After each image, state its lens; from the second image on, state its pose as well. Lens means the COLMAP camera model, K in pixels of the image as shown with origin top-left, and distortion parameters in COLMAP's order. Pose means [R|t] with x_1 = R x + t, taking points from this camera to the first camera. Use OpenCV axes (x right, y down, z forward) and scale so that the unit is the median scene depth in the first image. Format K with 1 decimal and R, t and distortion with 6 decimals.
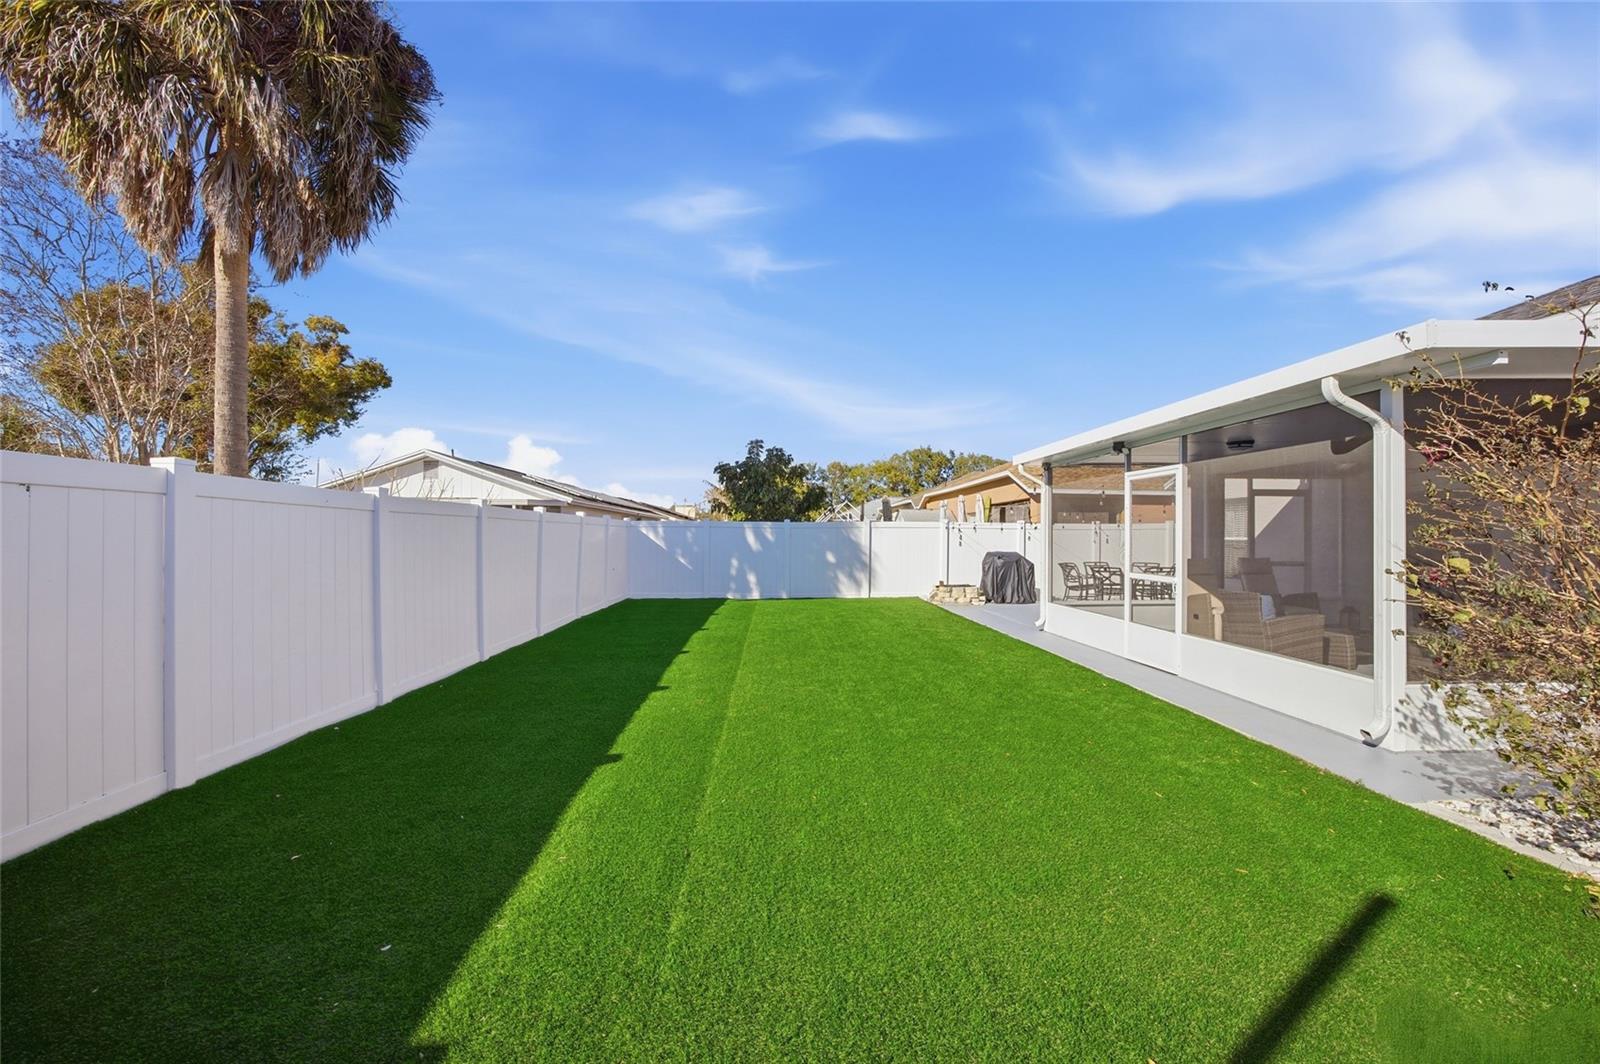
lens RADIAL K [[627.4, 0, 802.6], [0, 627.4, 535.2], [0, 0, 1]] dist [-0.001095, -0.000434]
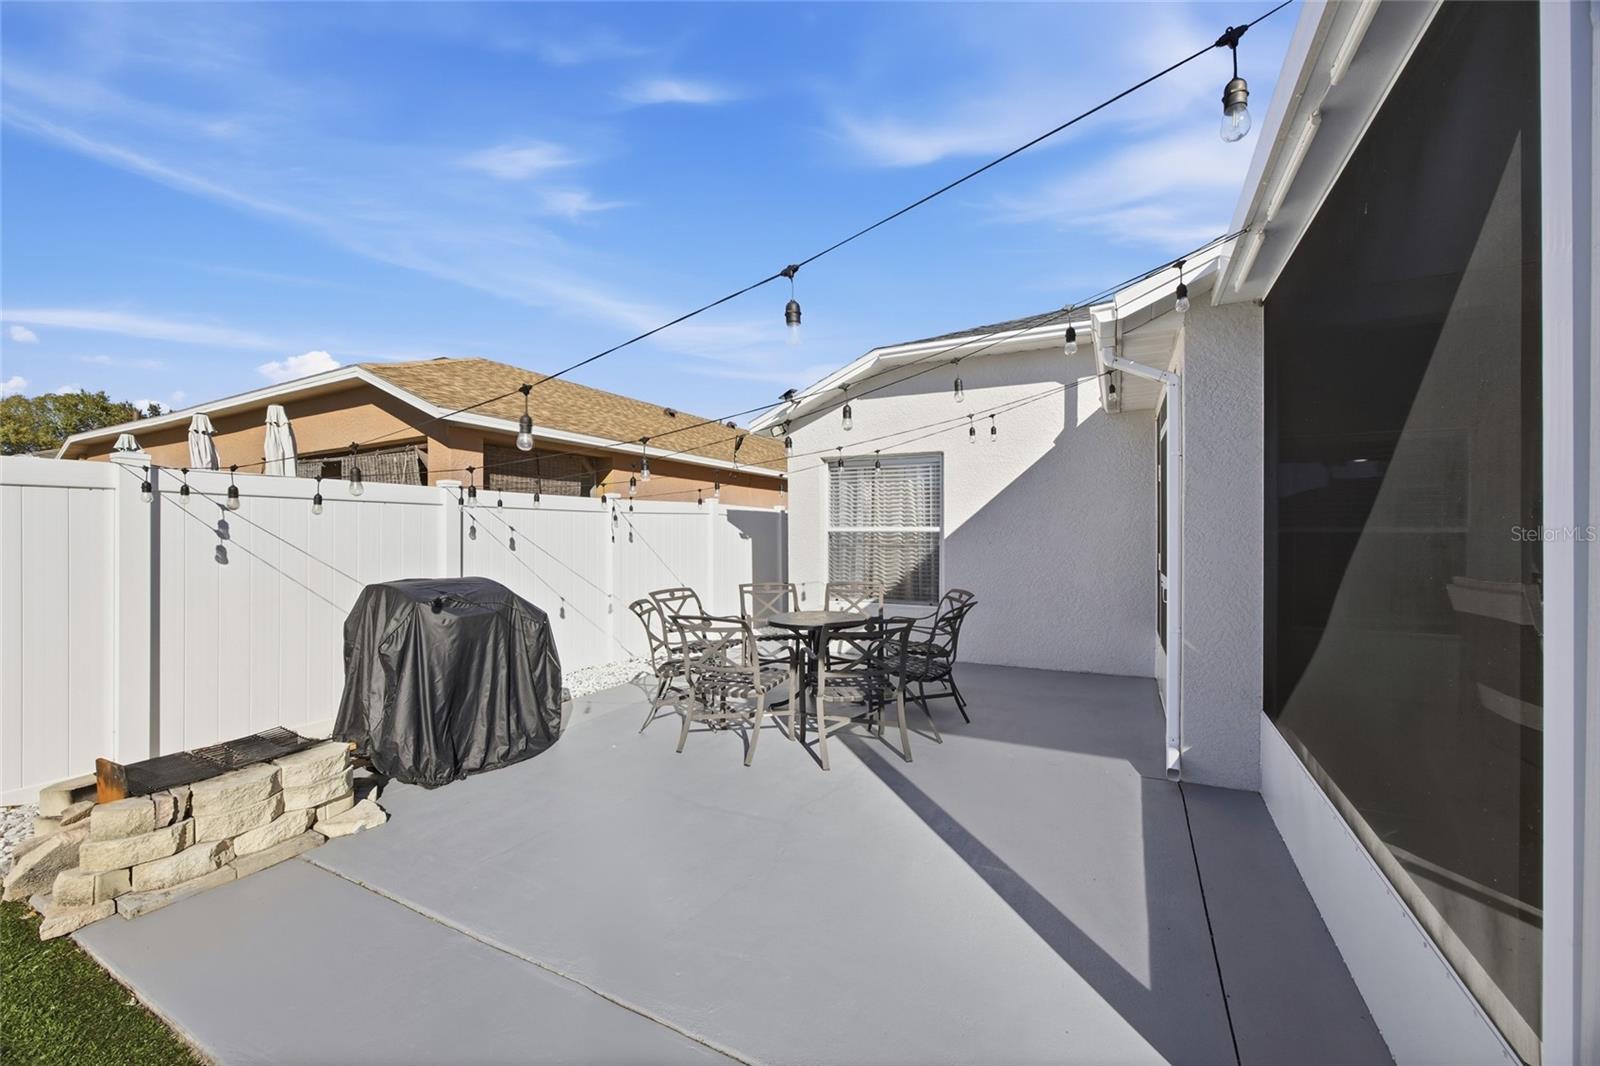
lens RADIAL K [[627.4, 0, 806.3], [0, 627.4, 537.2], [0, 0, 1]] dist [-0.001095, -0.000434]
pose [[0.505360, 0.003179, 0.862903, 0.165232], [-0.000716, 0.999994, -0.003265, 0.008068], [-0.862909, 0.001032, 0.505359, 0.731602]]
